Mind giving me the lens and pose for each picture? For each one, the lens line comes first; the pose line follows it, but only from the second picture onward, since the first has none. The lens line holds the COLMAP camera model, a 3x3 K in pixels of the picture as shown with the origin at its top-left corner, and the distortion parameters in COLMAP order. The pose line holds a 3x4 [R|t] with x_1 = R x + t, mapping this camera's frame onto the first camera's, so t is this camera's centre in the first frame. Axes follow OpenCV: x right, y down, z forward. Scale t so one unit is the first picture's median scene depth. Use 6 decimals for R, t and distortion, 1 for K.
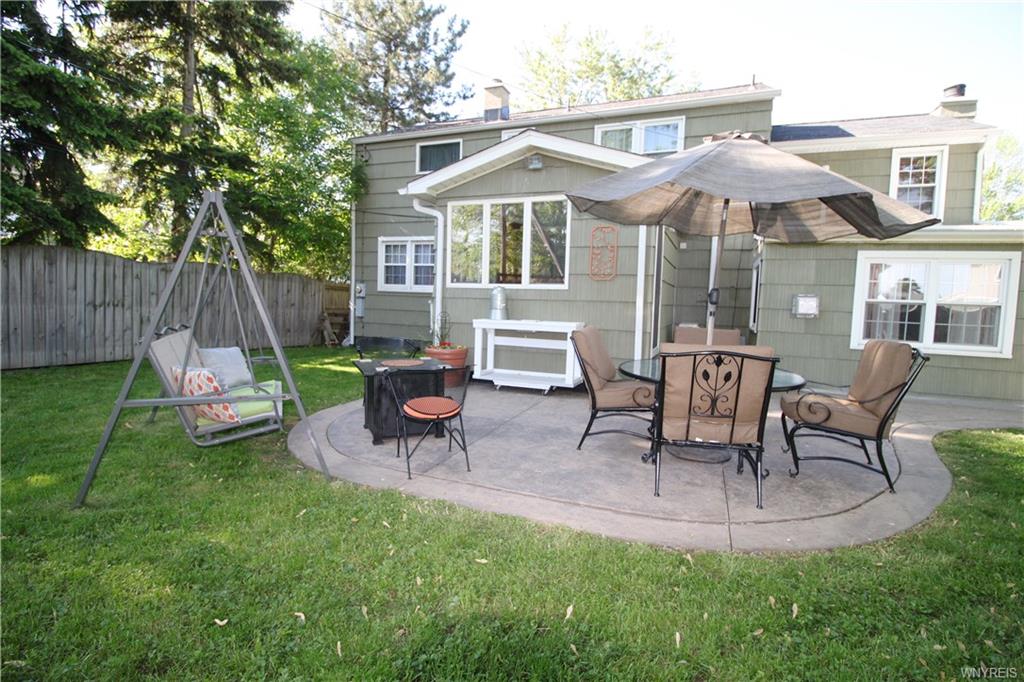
lens RADIAL K [[488.8, 0, 513.9], [0, 488.8, 336.2], [0, 0, 1]] dist [-0.001890, -0.009956]
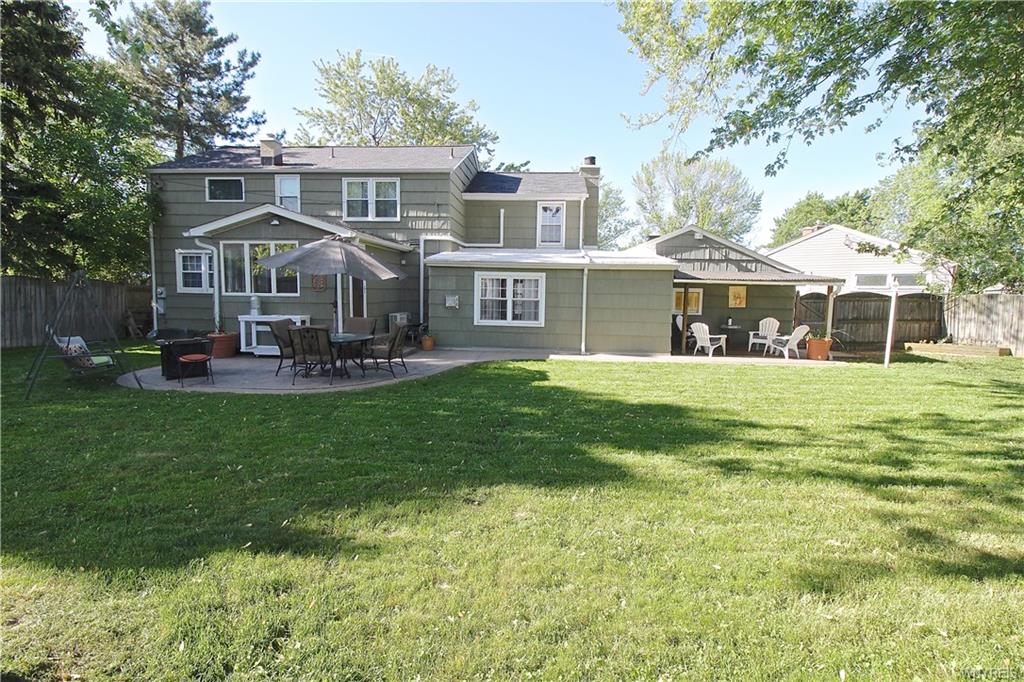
lens RADIAL K [[488.8, 0, 513.9], [0, 488.8, 336.2], [0, 0, 1]] dist [-0.001890, -0.009956]
pose [[0.952486, -0.043311, 0.301486, 0.170272], [0.034751, 0.998828, 0.033702, 0.006501], [-0.302592, -0.021624, 0.952875, -0.477065]]
